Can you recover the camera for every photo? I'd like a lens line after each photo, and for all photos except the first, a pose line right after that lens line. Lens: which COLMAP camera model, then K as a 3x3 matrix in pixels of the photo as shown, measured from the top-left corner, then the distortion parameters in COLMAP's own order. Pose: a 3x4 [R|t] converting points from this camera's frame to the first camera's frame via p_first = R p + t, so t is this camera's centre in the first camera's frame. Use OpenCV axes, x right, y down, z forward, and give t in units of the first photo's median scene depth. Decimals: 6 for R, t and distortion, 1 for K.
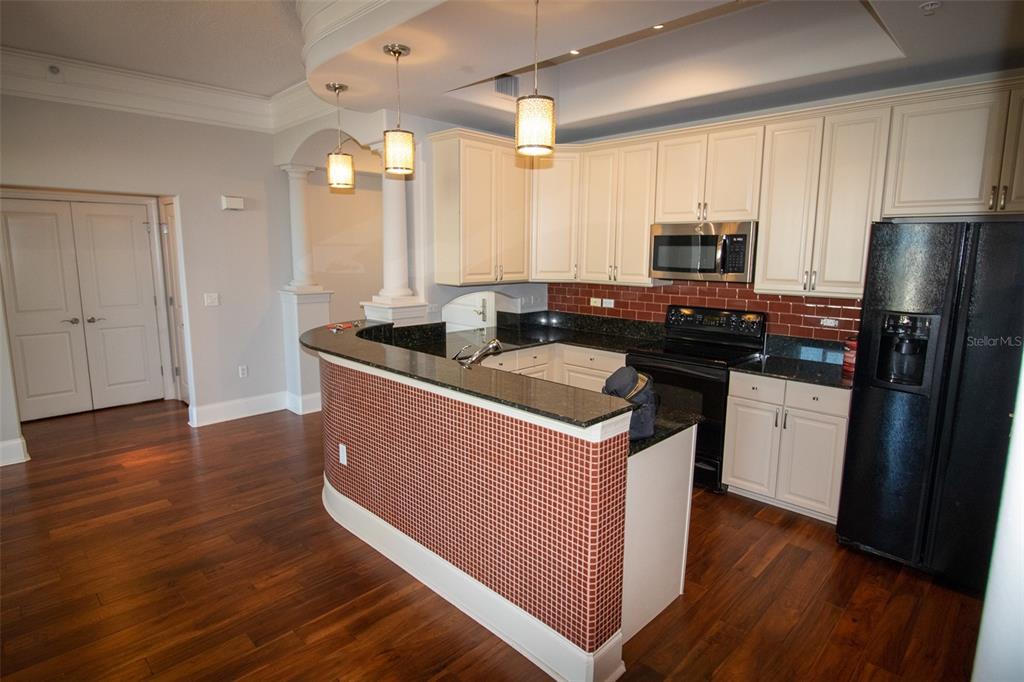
lens RADIAL K [[540.1, 0, 510.4], [0, 540.1, 336.0], [0, 0, 1]] dist [-0.006838, -0.002584]
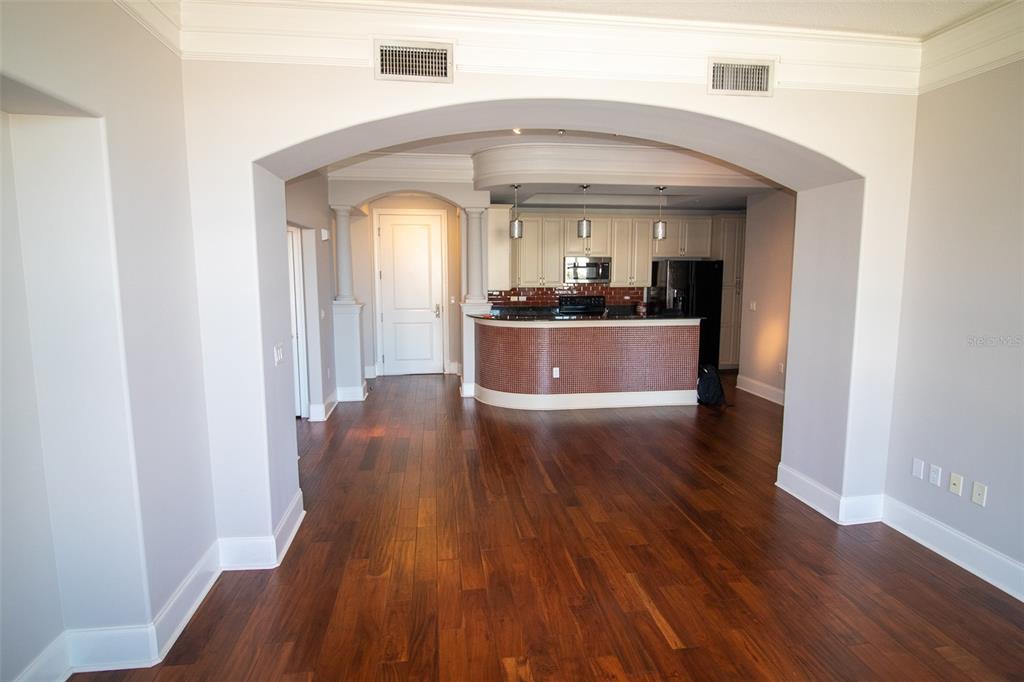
lens RADIAL K [[540.1, 0, 516.6], [0, 540.1, 337.5], [0, 0, 1]] dist [-0.006838, -0.002584]
pose [[0.606063, -0.111052, 0.787626, -1.614252], [0.129281, 0.990792, 0.040218, -0.009106], [-0.784840, 0.077450, 0.614839, -0.111326]]
